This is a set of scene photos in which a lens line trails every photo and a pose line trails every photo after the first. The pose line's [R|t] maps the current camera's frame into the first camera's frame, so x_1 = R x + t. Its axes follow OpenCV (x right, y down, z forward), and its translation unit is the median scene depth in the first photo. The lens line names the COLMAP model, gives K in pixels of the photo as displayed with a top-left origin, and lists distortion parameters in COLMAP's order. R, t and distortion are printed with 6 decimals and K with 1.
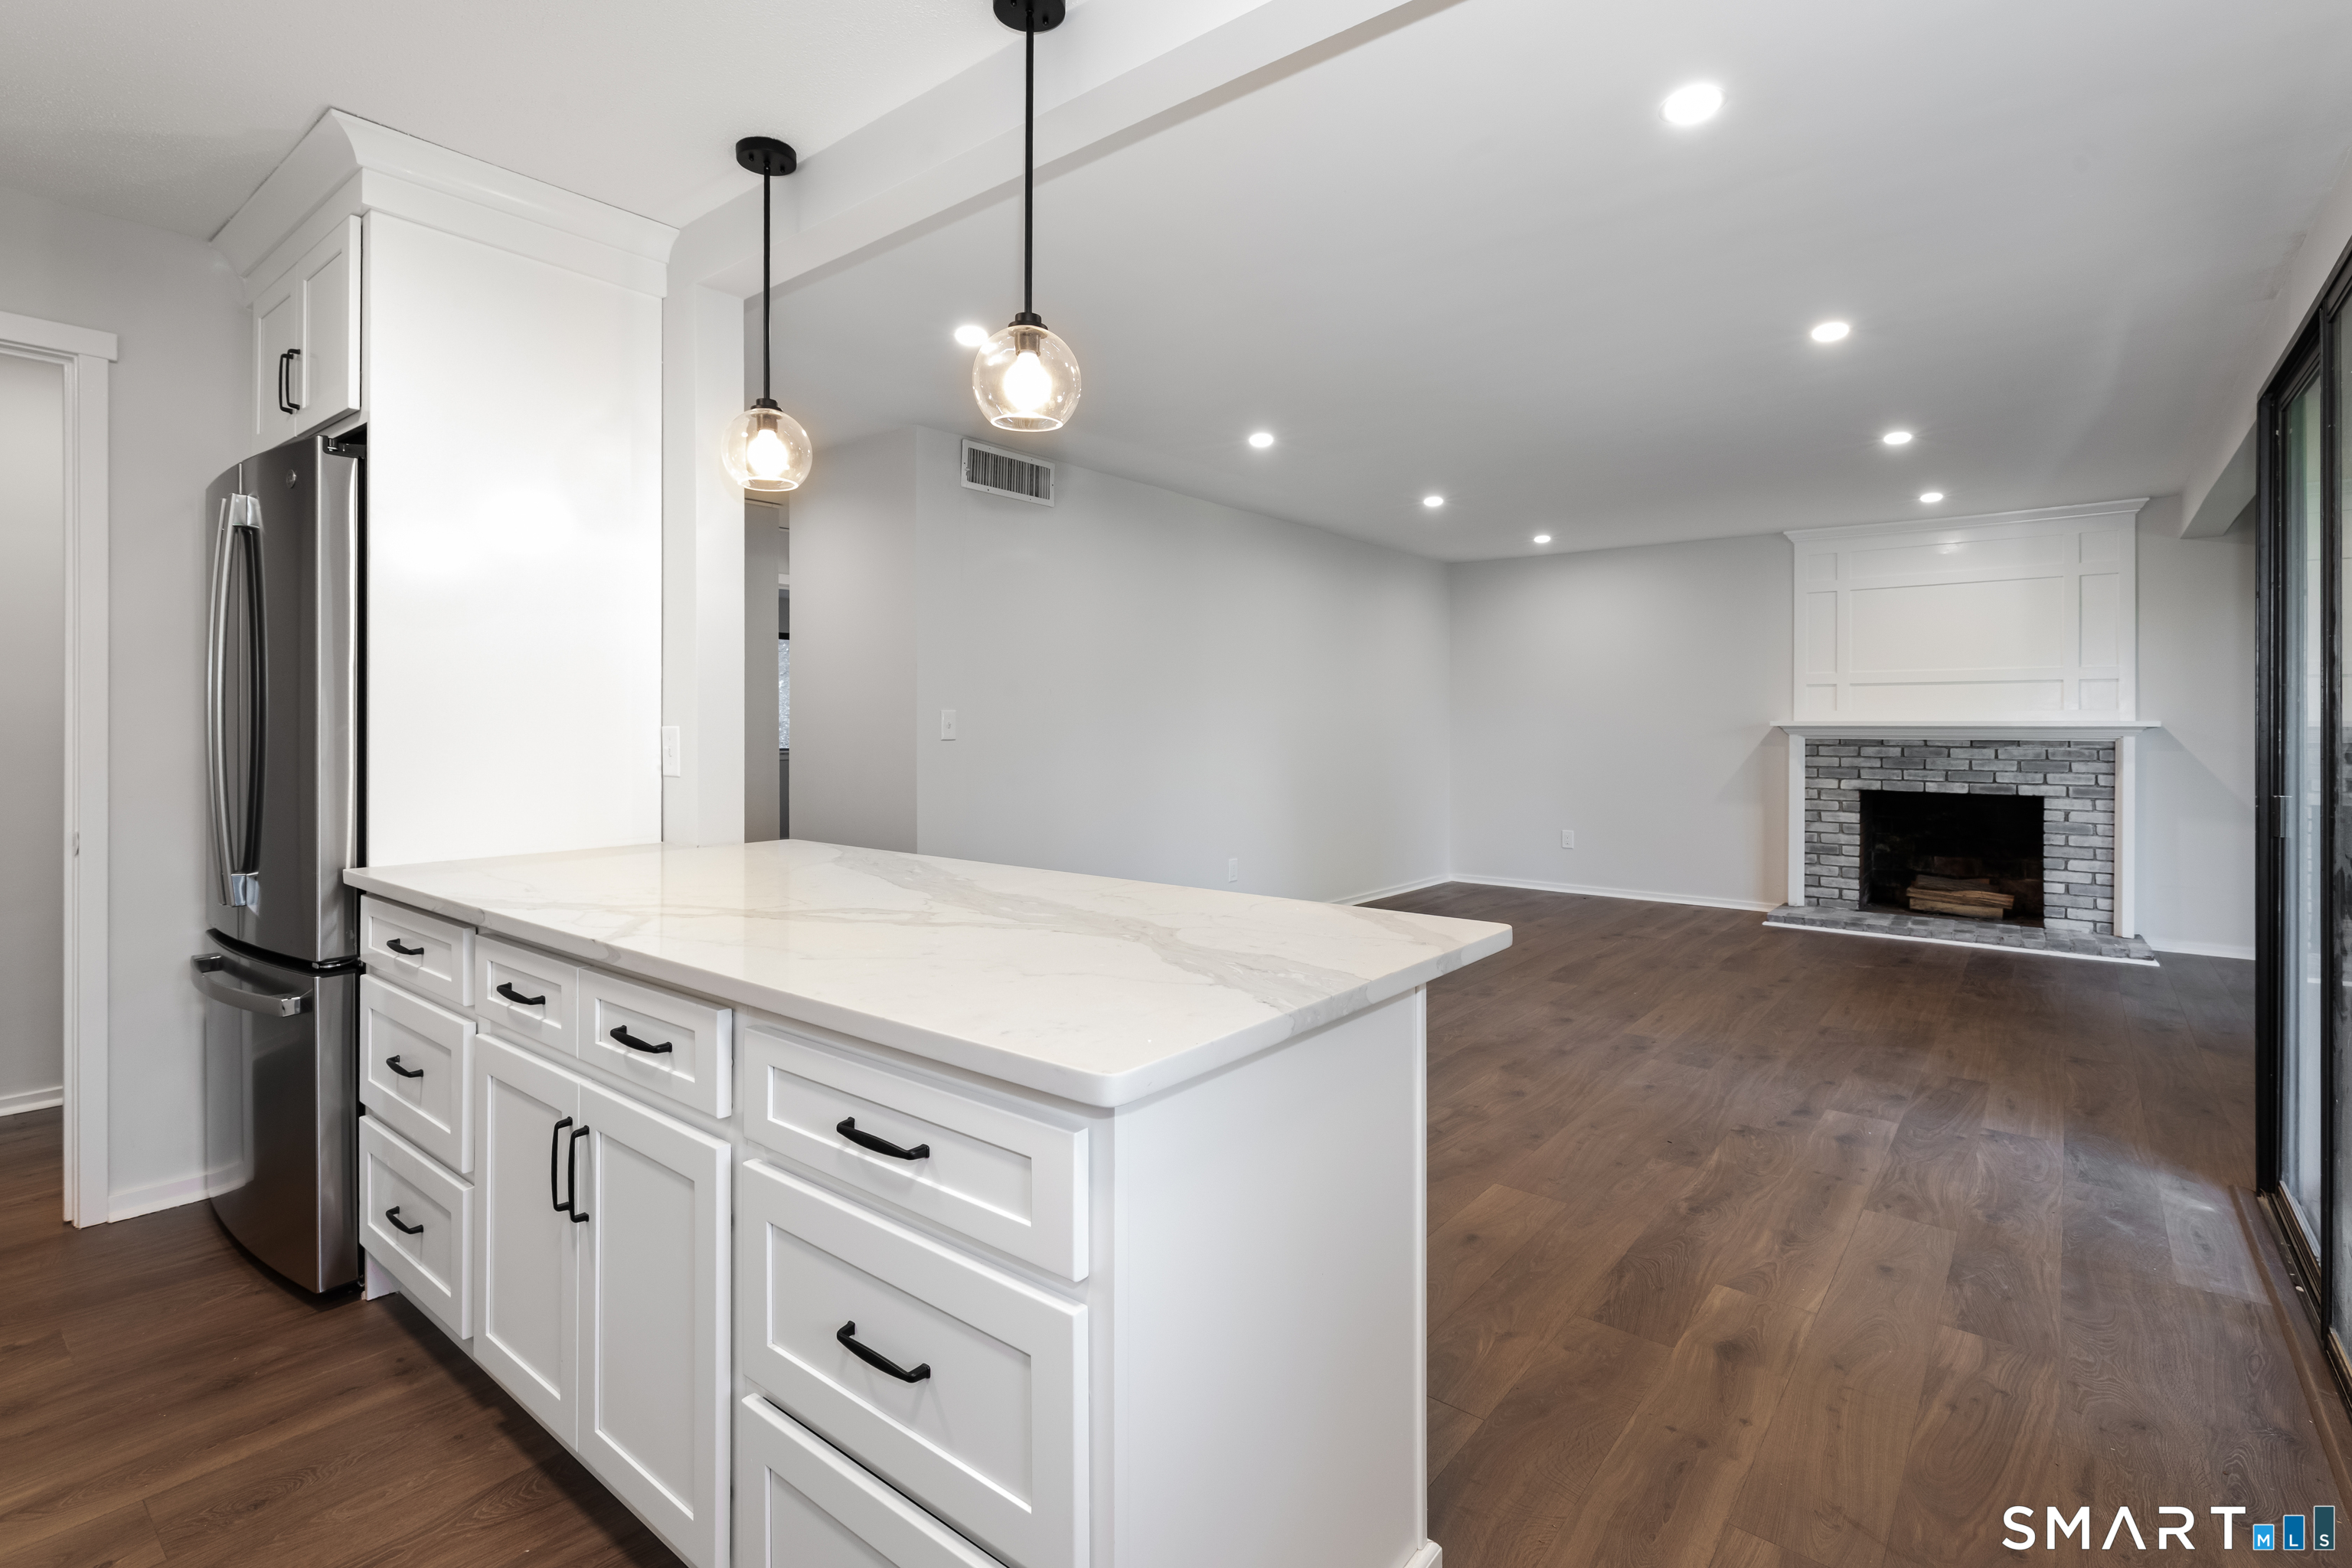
lens RADIAL K [[1115.6, 0, 1178.1], [0, 1115.6, 722.5], [0, 0, 1]] dist [0.013445, -0.000122]
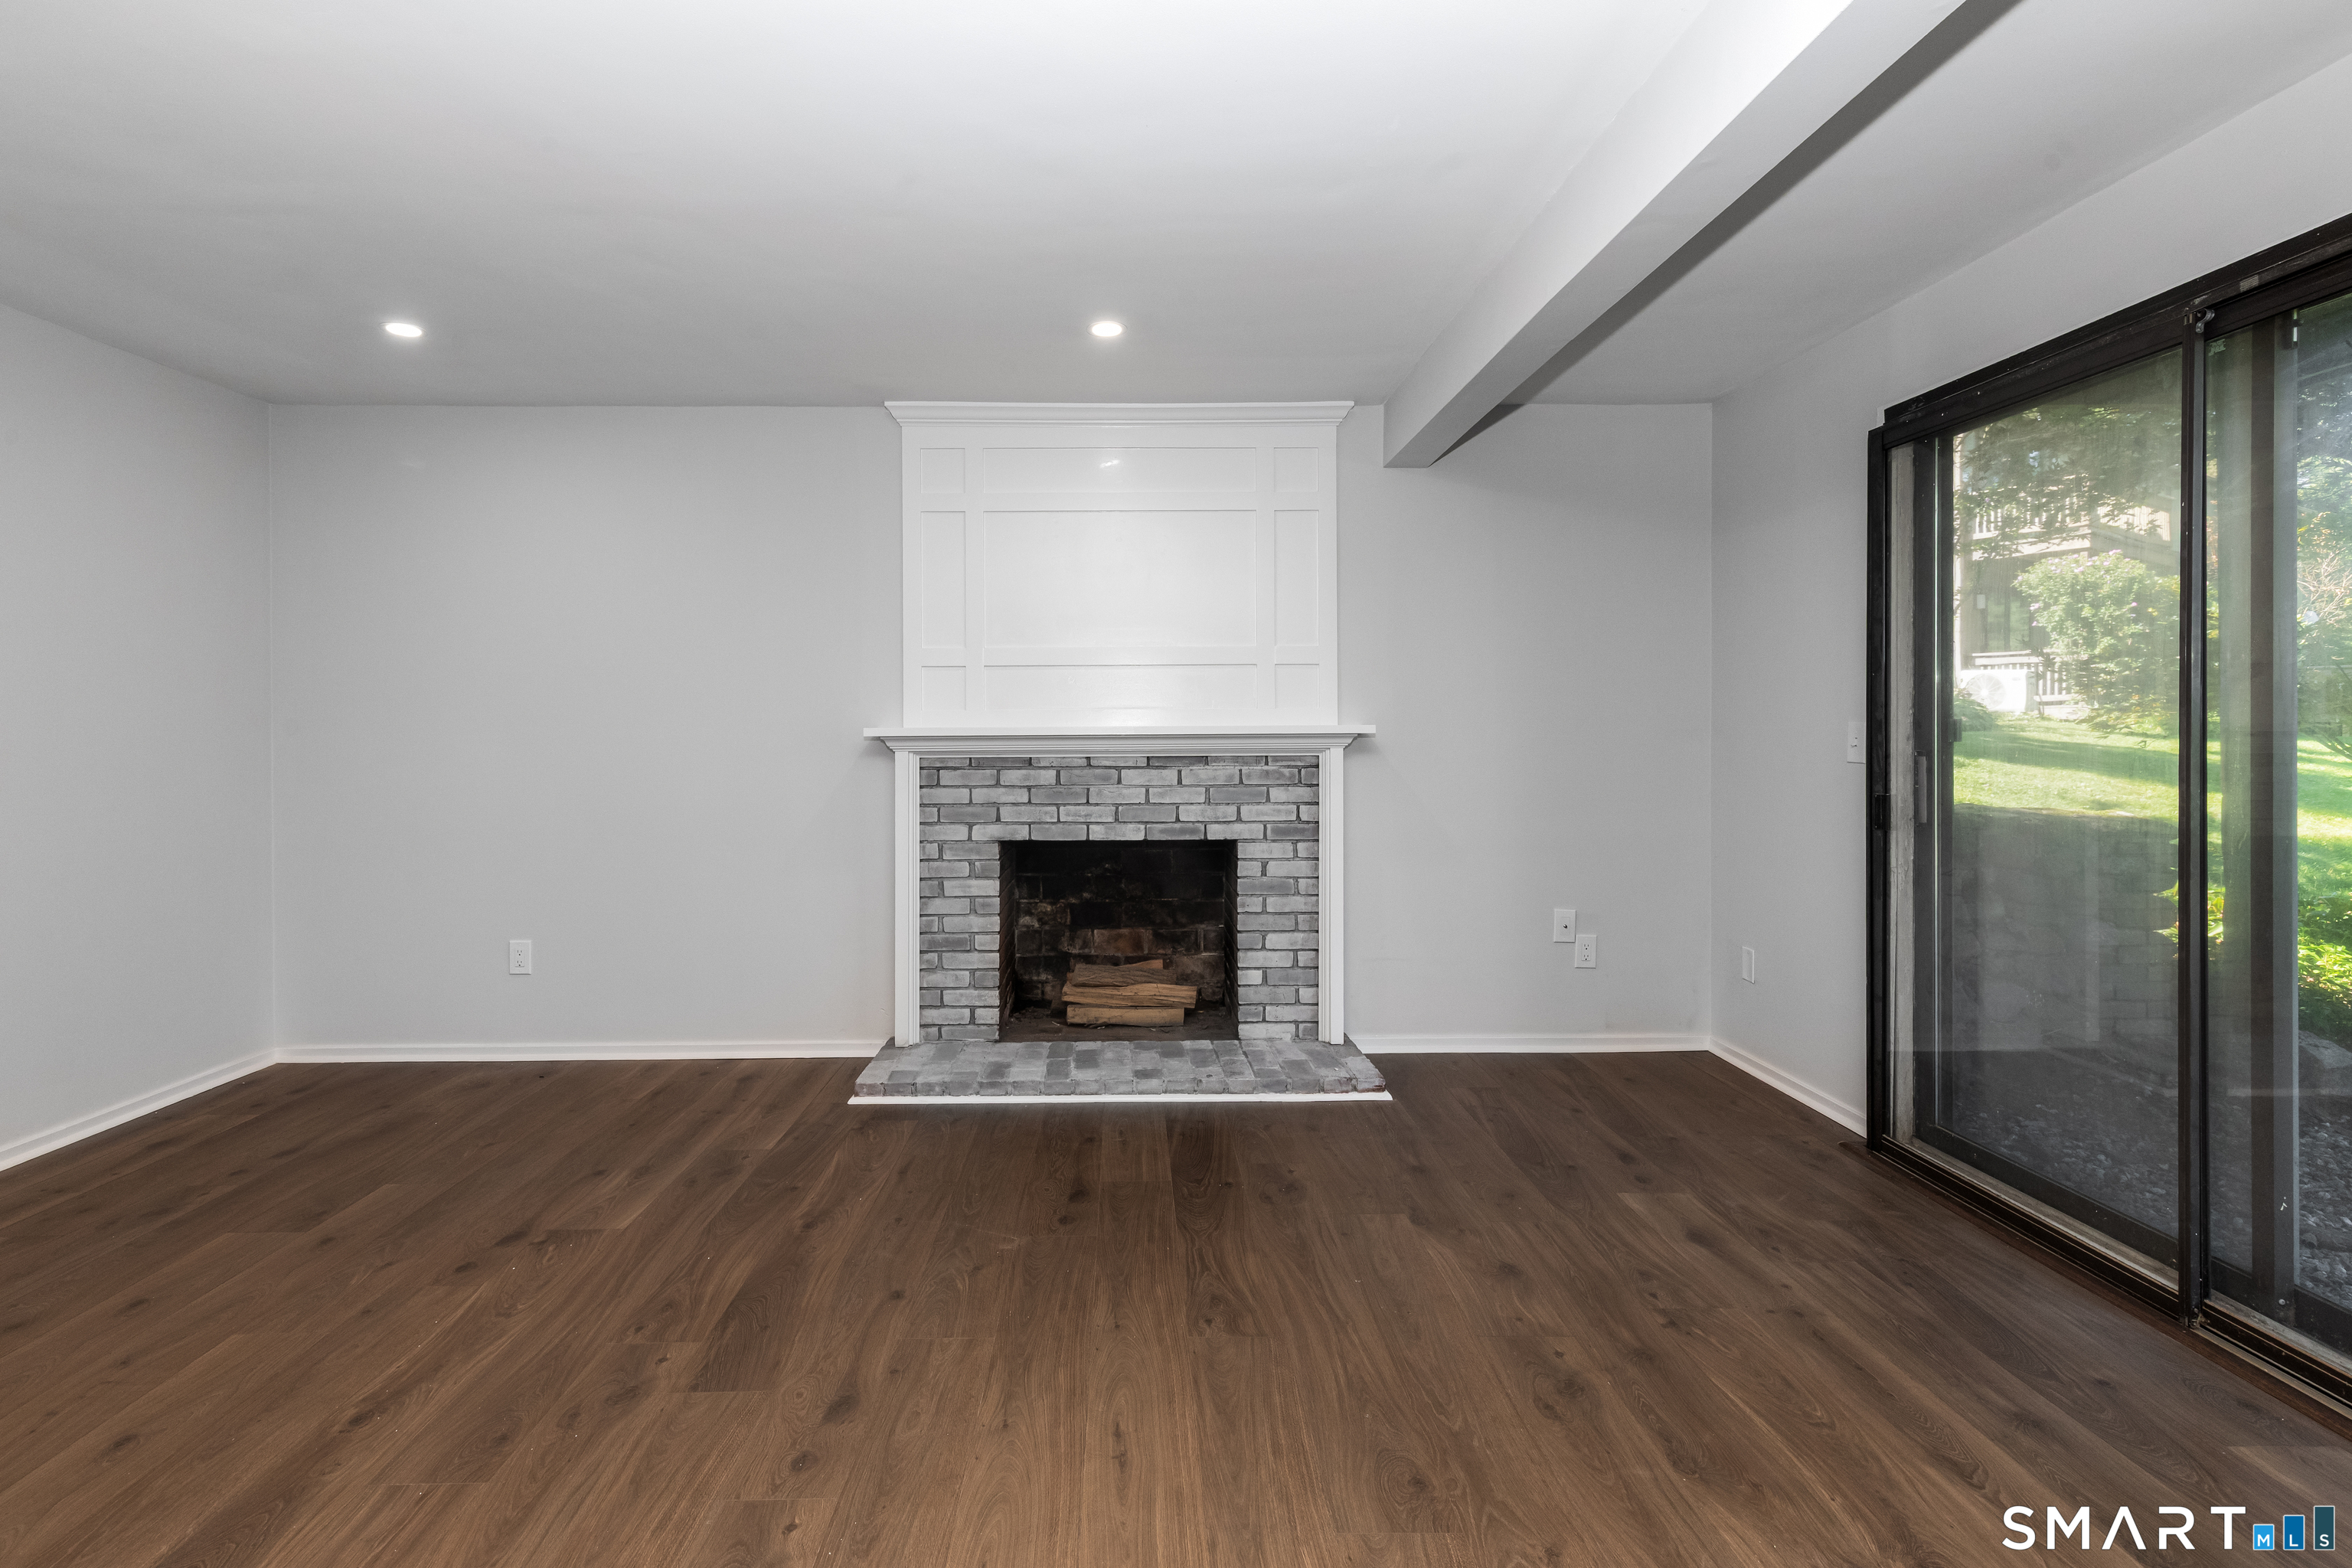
lens RADIAL K [[1073.7, 0, 1129.7], [0, 1073.7, 743.4], [0, 0, 1]] dist [0.019577, -0.015220]
pose [[0.780681, -0.011420, 0.624825, 0.317940], [0.006851, 0.999929, 0.009716, 0.002545], [-0.624892, -0.003304, 0.780704, 0.531072]]
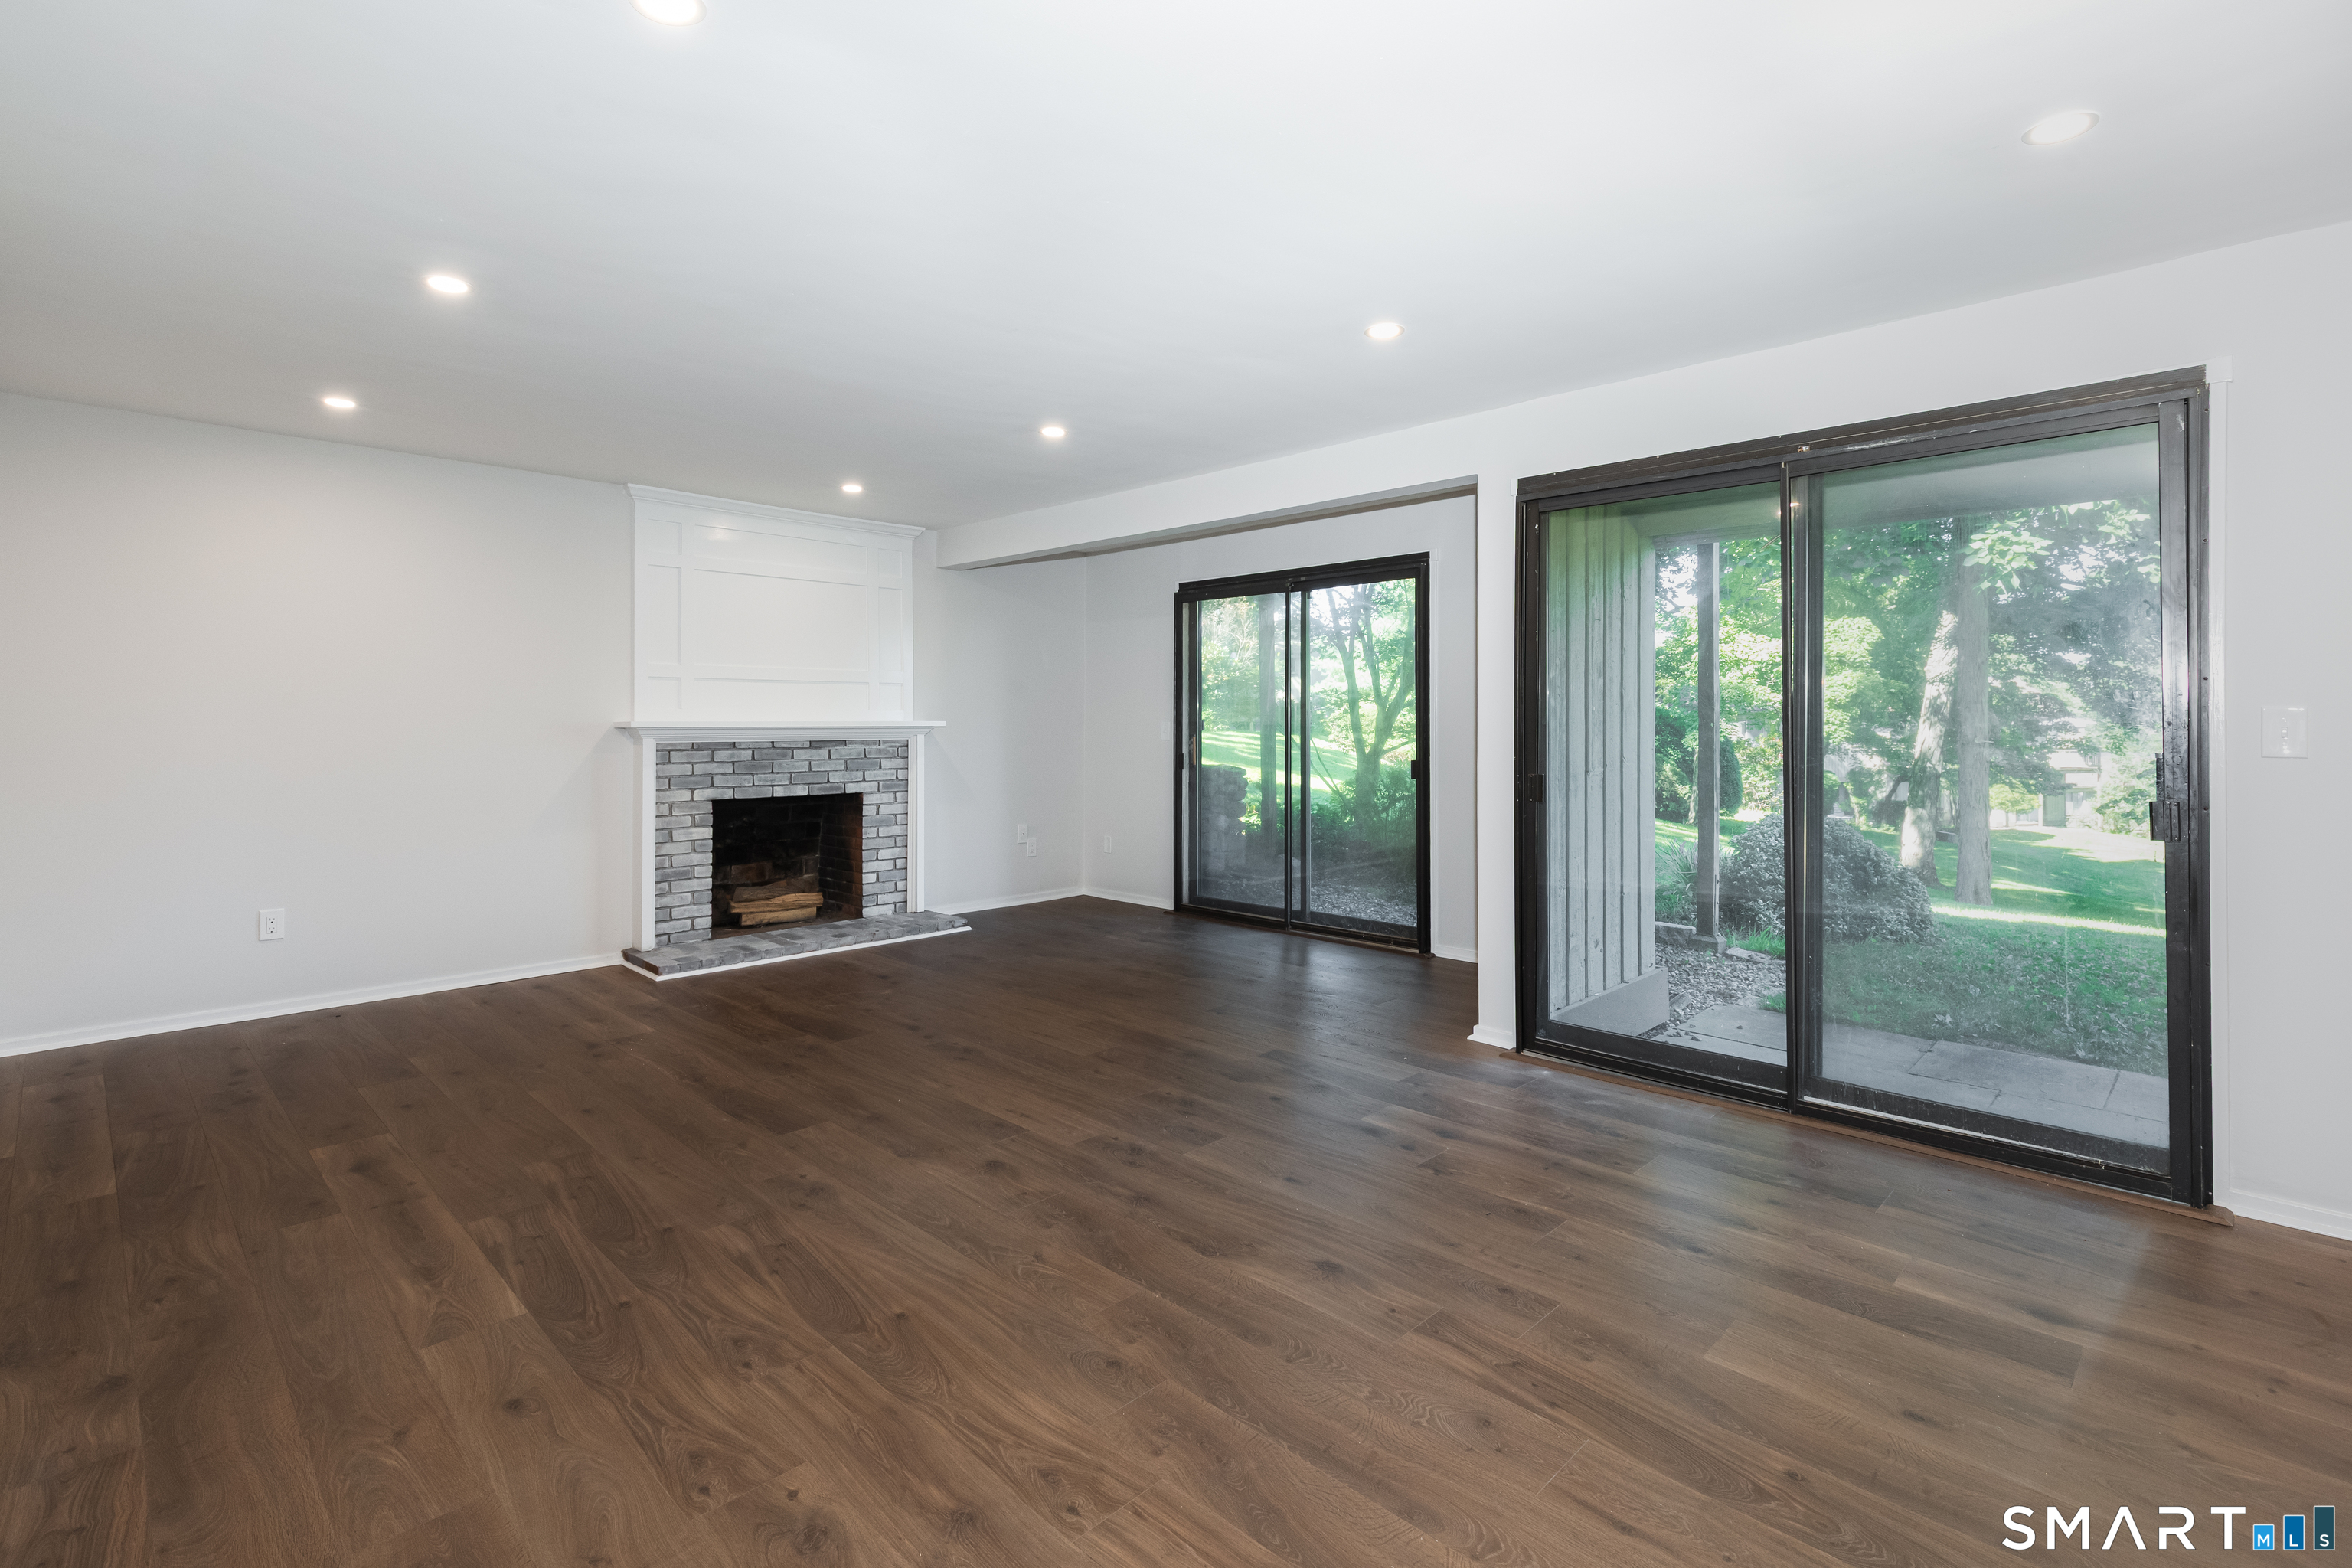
lens RADIAL K [[1093.0, 0, 1180.9], [0, 1093.0, 727.0], [0, 0, 1]] dist [0.000516, -0.000670]
pose [[0.106639, -0.005399, 0.994283, -0.207285], [0.002097, 0.999984, 0.005205, -0.000438], [-0.994296, 0.001530, 0.106648, 0.576454]]
